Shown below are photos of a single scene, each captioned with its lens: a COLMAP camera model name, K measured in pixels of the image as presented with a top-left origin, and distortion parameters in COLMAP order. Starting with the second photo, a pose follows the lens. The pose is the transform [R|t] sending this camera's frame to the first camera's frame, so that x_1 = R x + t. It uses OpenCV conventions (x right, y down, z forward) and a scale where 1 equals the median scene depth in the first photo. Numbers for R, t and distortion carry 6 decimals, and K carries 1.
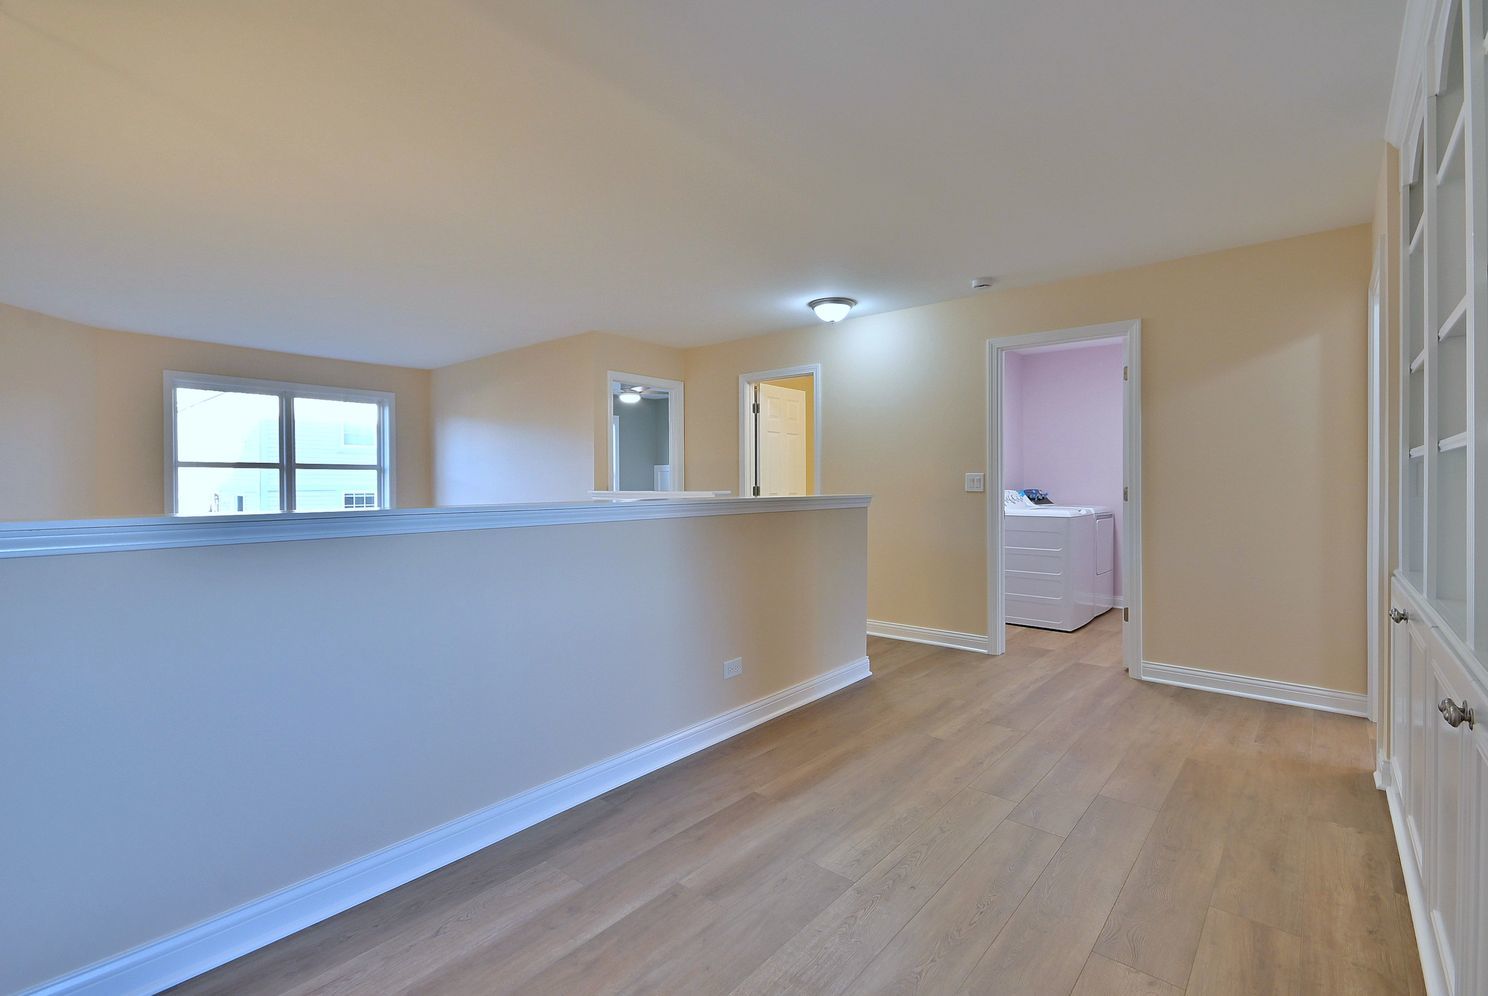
lens RADIAL K [[654.8, 0, 738.6], [0, 654.8, 494.9], [0, 0, 1]] dist [0.006468, -0.004286]
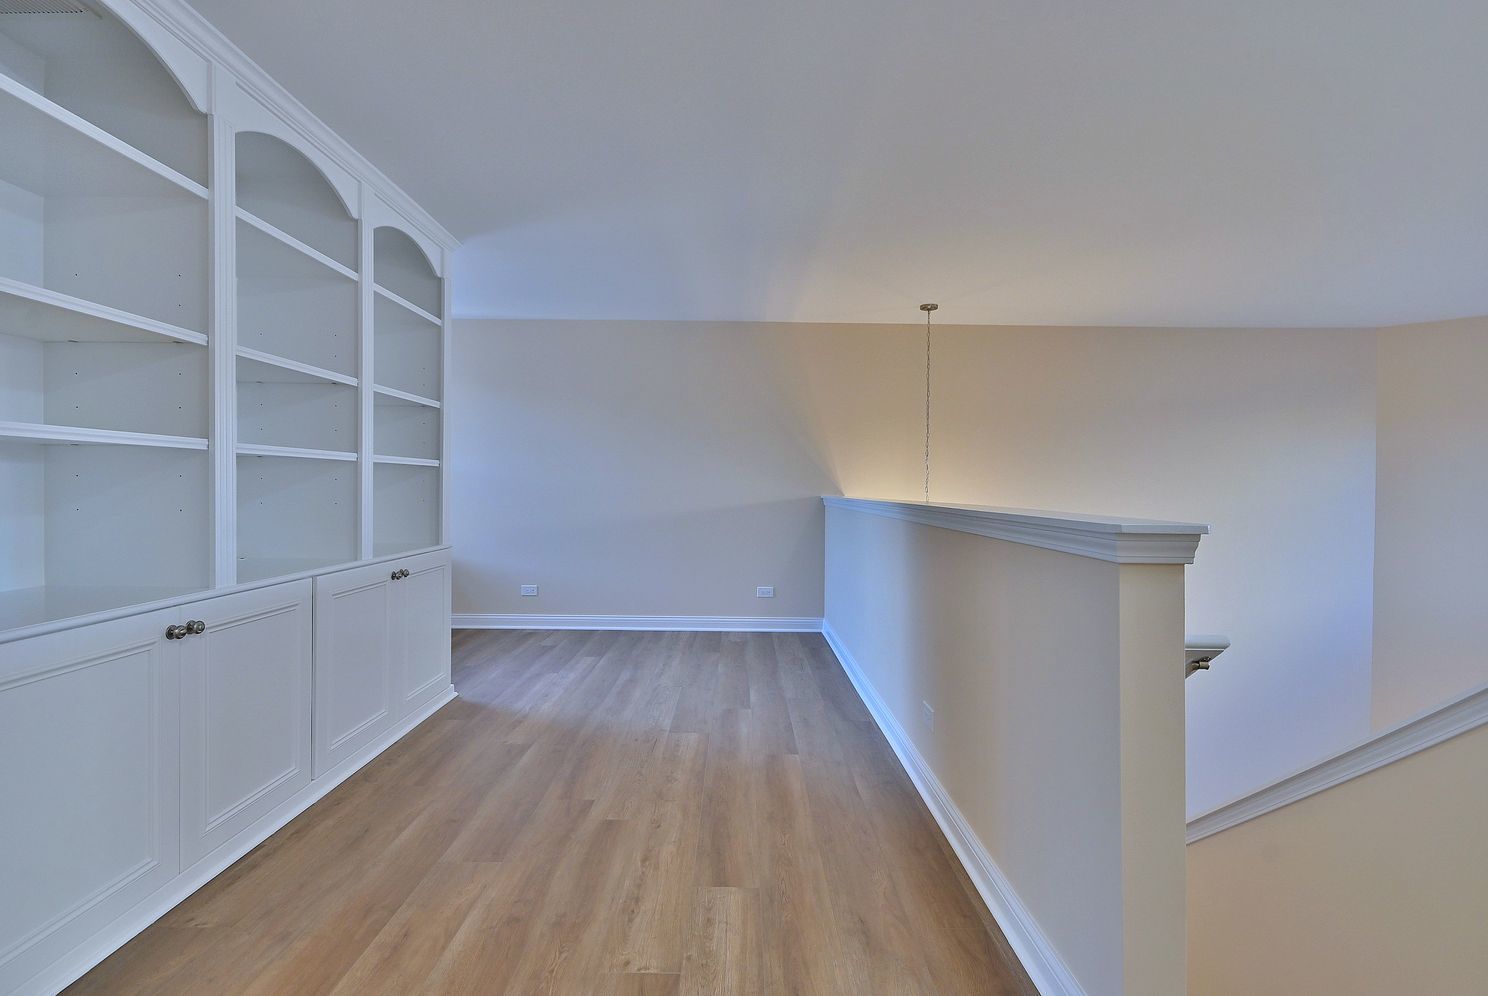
lens RADIAL K [[654.8, 0, 725.6], [0, 654.8, 486.8], [0, 0, 1]] dist [0.006468, -0.004286]
pose [[-0.760962, -0.002530, -0.648792, 0.942562], [-0.016145, 0.999757, 0.015039, -0.028248], [0.648596, 0.021919, -0.760817, 1.948801]]
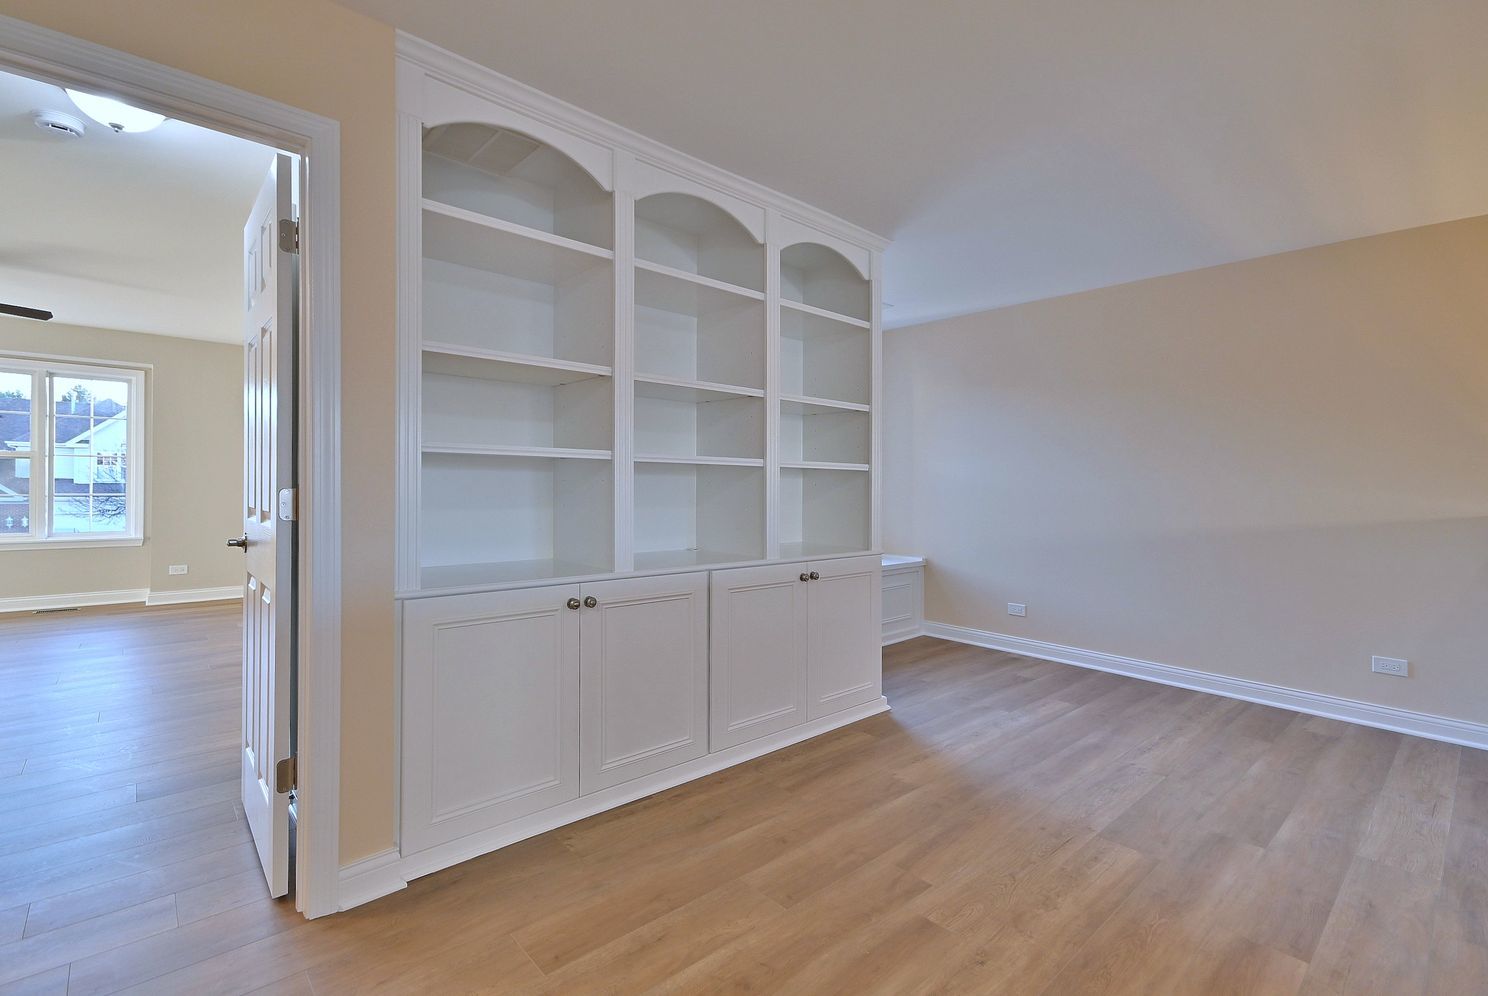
lens RADIAL K [[654.8, 0, 747.3], [0, 654.8, 476.8], [0, 0, 1]] dist [0.006468, -0.004286]
pose [[-0.992410, -0.008508, 0.122675, 0.550510], [-0.008340, 0.999963, 0.001881, -0.028389], [-0.122687, 0.000844, -0.992445, 1.882925]]
